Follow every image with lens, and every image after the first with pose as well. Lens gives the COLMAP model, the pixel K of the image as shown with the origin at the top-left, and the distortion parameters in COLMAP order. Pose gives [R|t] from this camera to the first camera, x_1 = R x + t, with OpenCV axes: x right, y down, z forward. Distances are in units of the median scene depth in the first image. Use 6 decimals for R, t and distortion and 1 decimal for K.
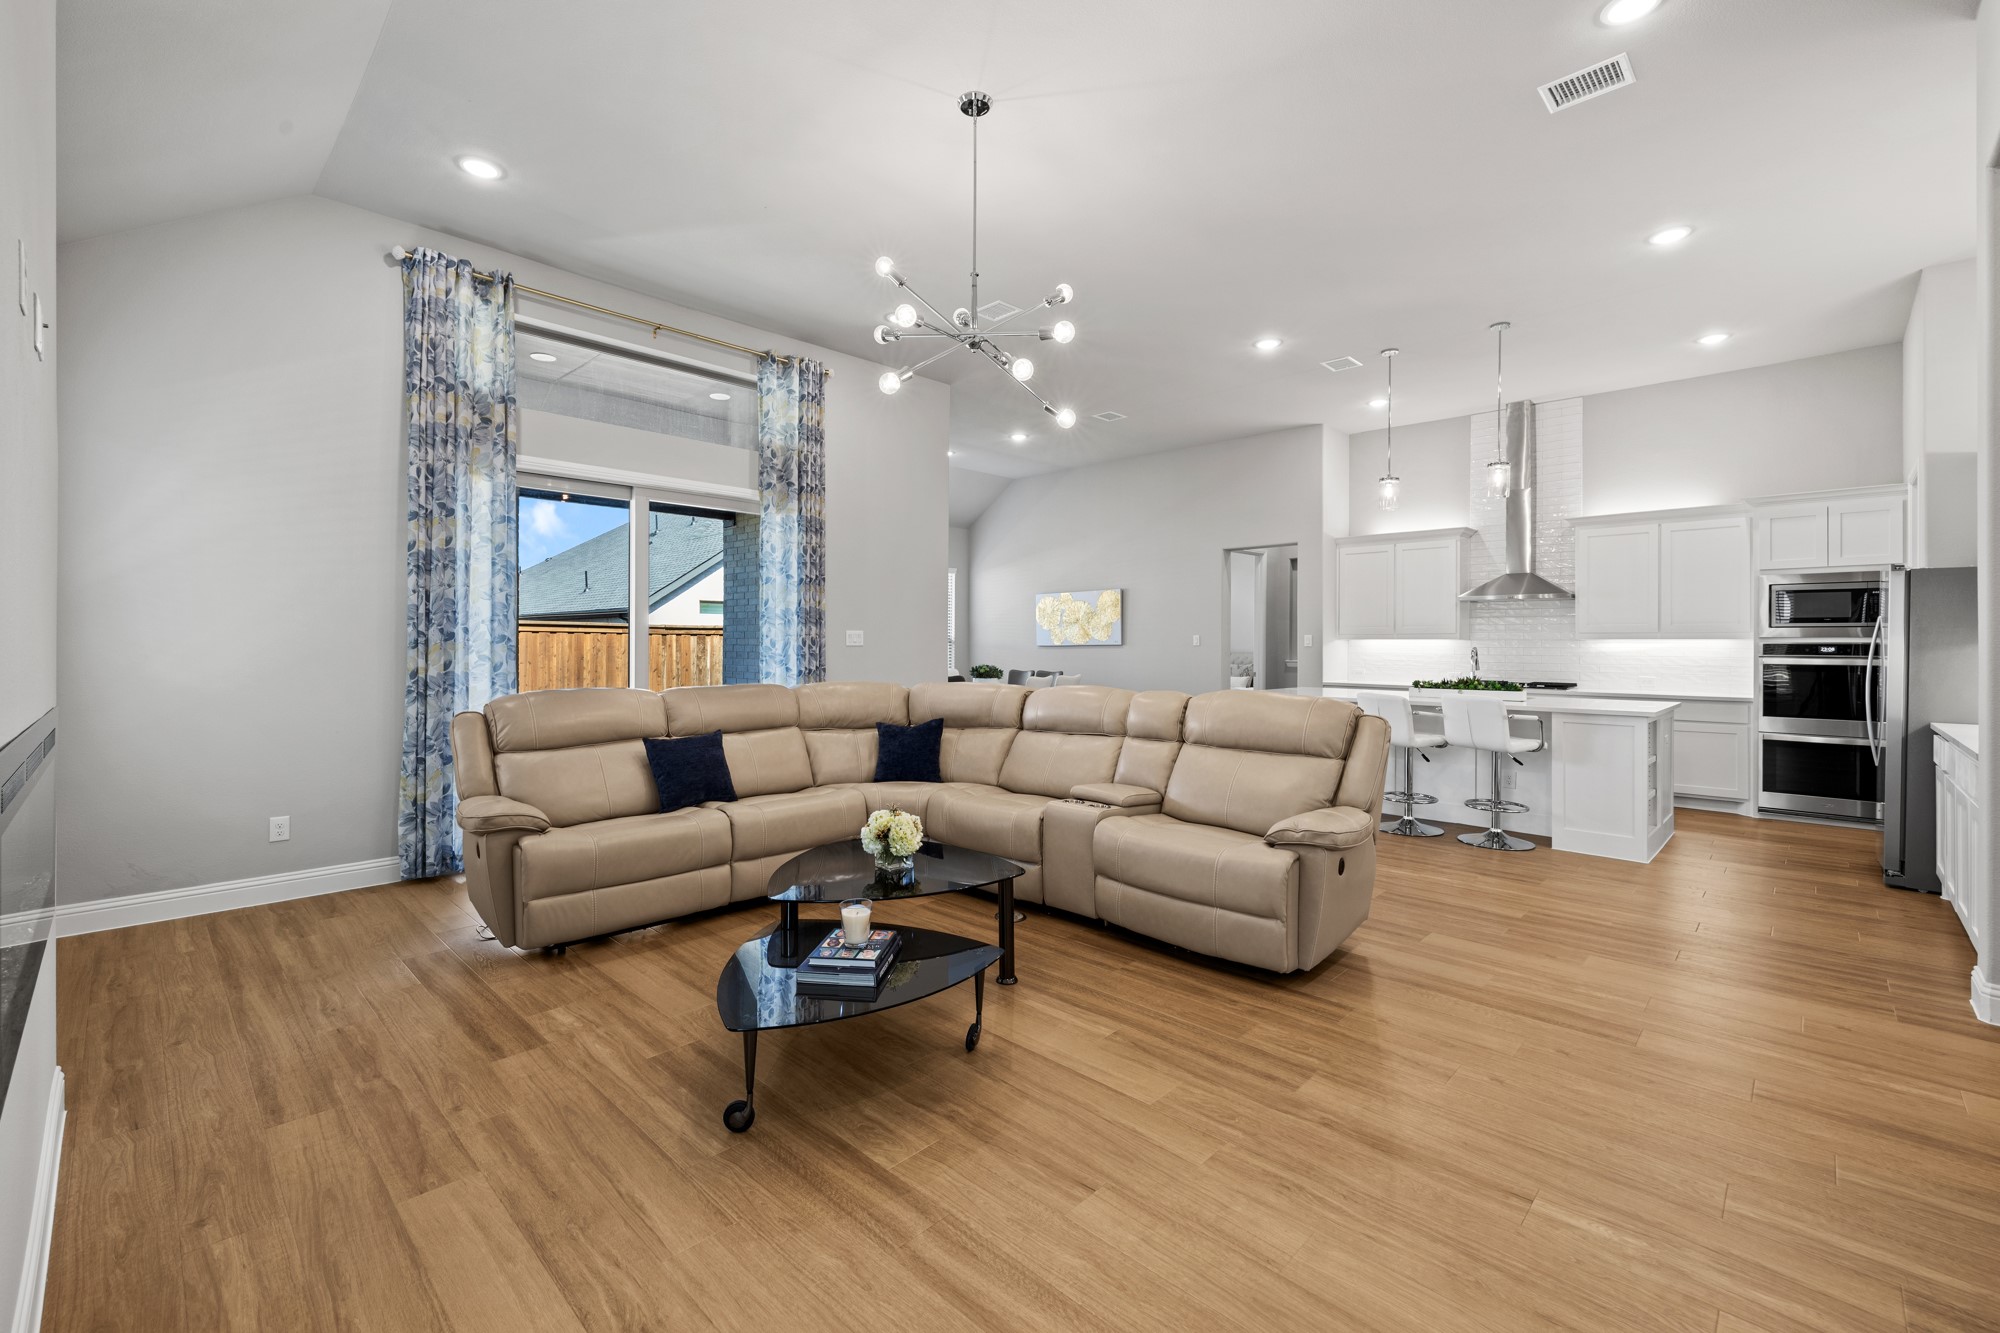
lens RADIAL K [[827.5, 0, 1000.1], [0, 827.5, 641.1], [0, 0, 1]] dist [0.002276, 0.000434]
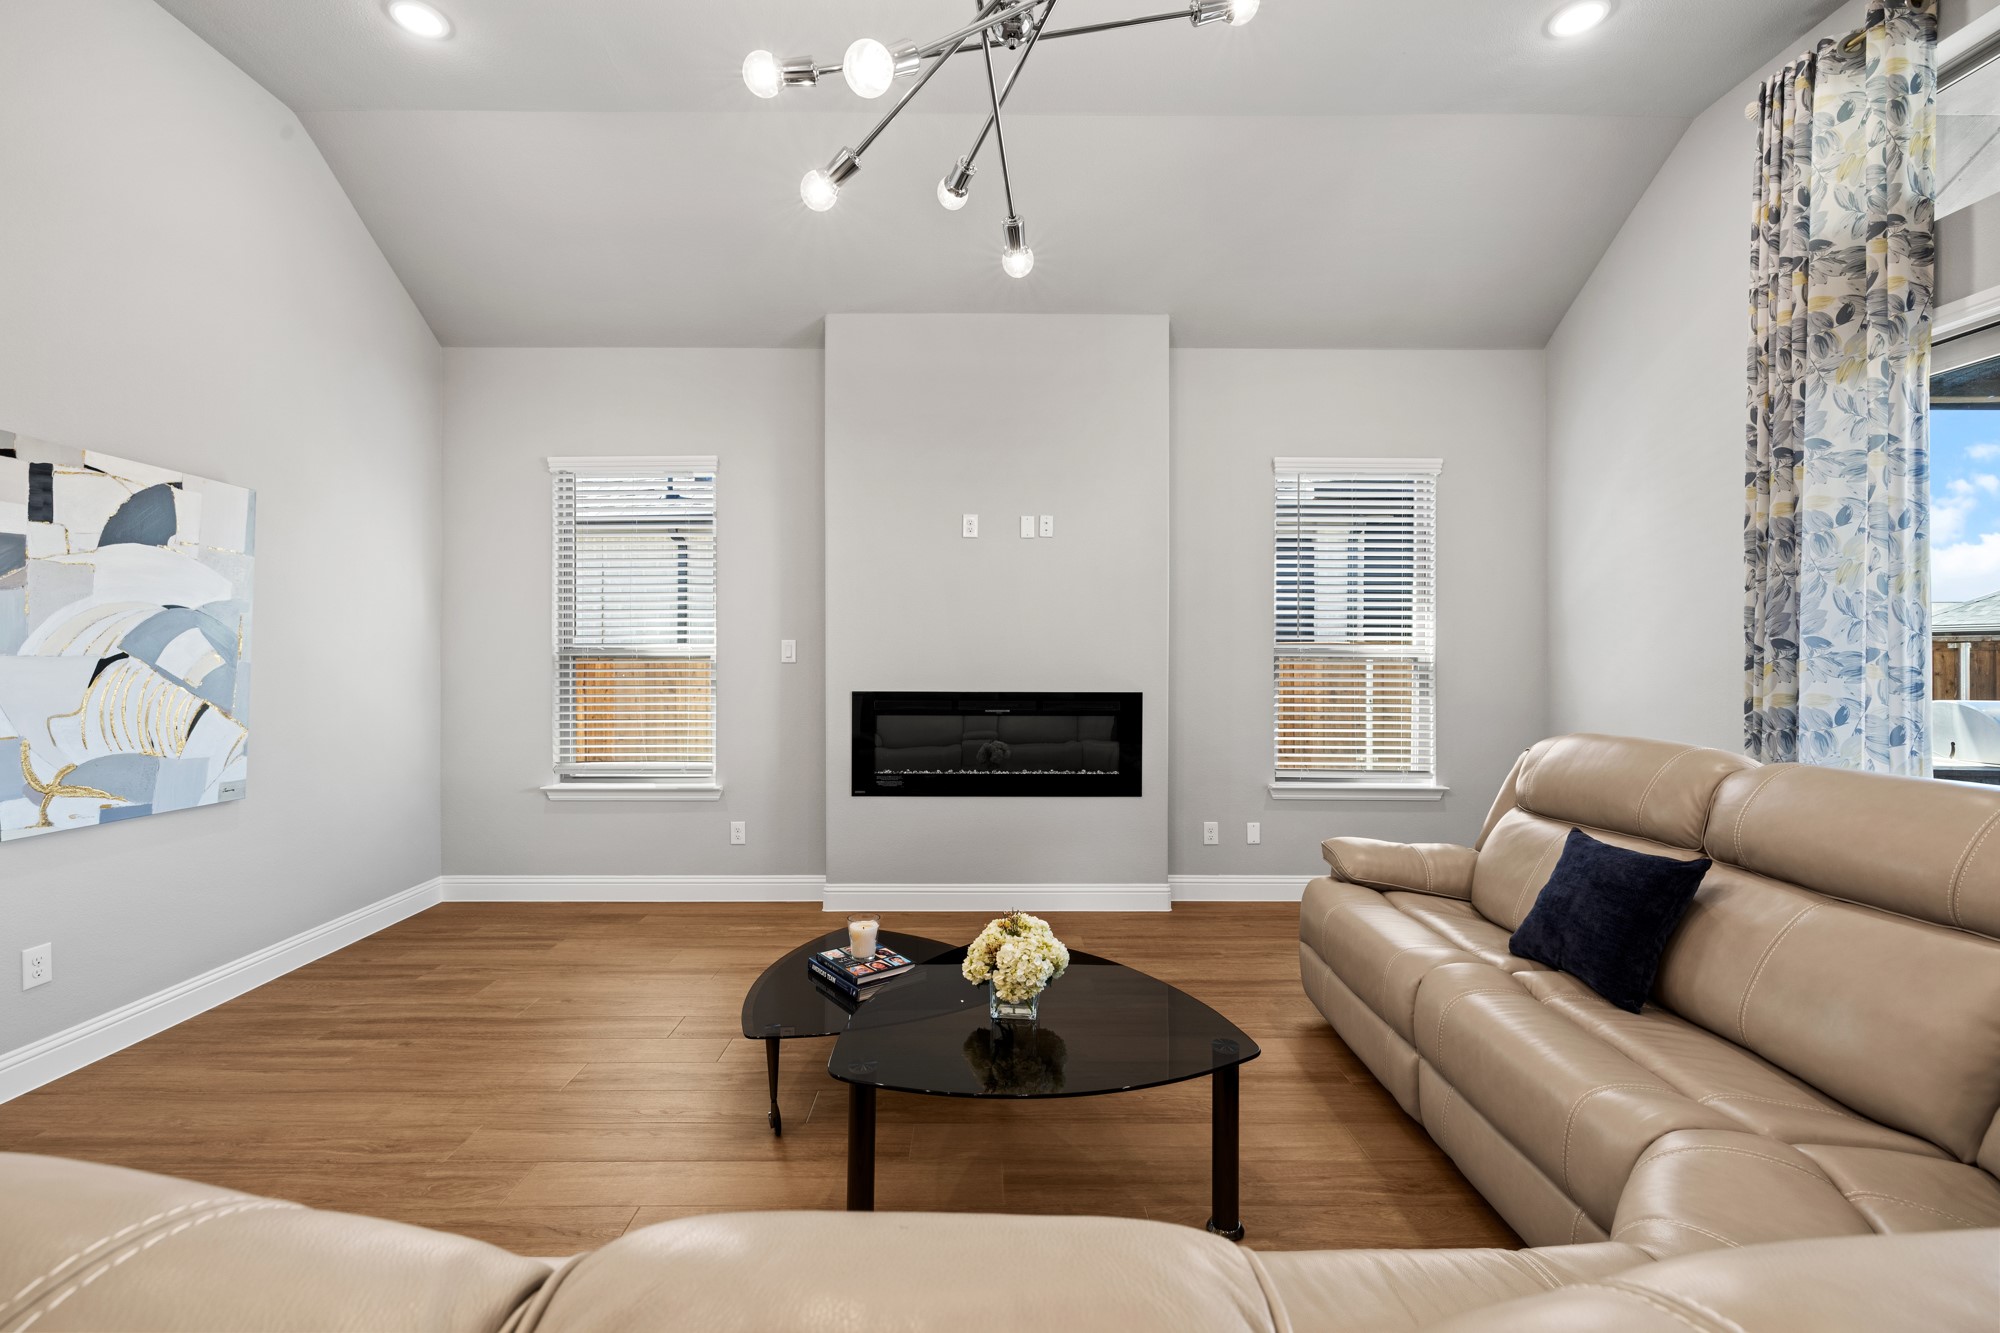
lens RADIAL K [[855.6, 0, 984.4], [0, 855.6, 660.1], [0, 0, 1]] dist [-0.000524, 0.000063]
pose [[-0.724140, -0.002446, -0.689649, 0.252430], [-0.002848, 0.999996, -0.000556, 0.002894], [0.689647, 0.001561, -0.724144, 1.072560]]
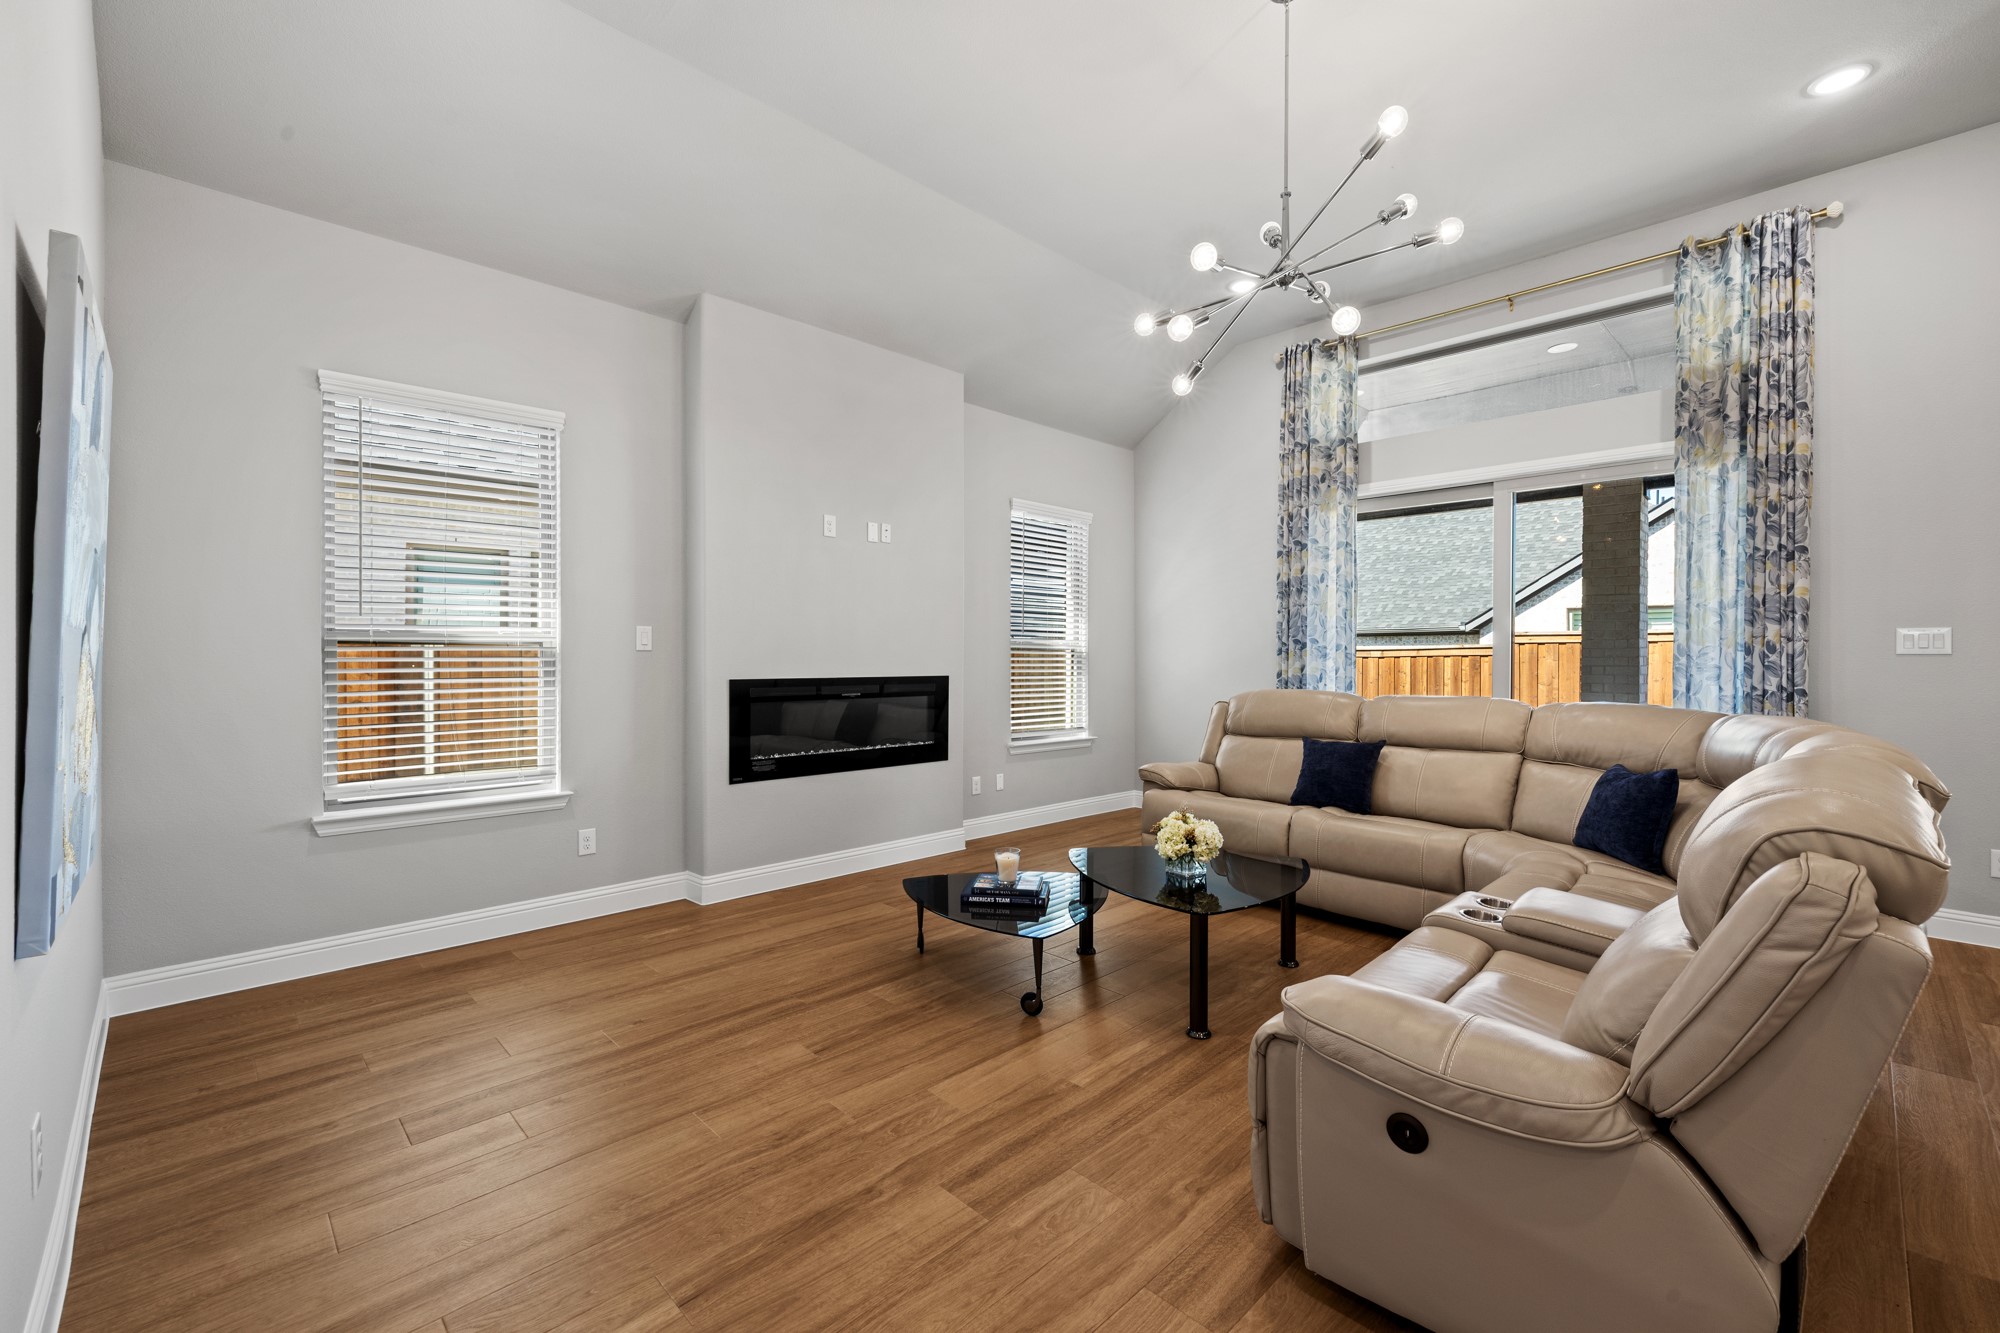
lens RADIAL K [[855.6, 0, 1005.2], [0, 855.6, 657.9], [0, 0, 1]] dist [-0.000524, 0.000063]
pose [[-0.024625, -0.000689, -0.999697, 0.656359], [-0.001454, 0.999999, -0.000654, 0.014421], [0.999696, 0.001437, -0.024626, 0.595703]]
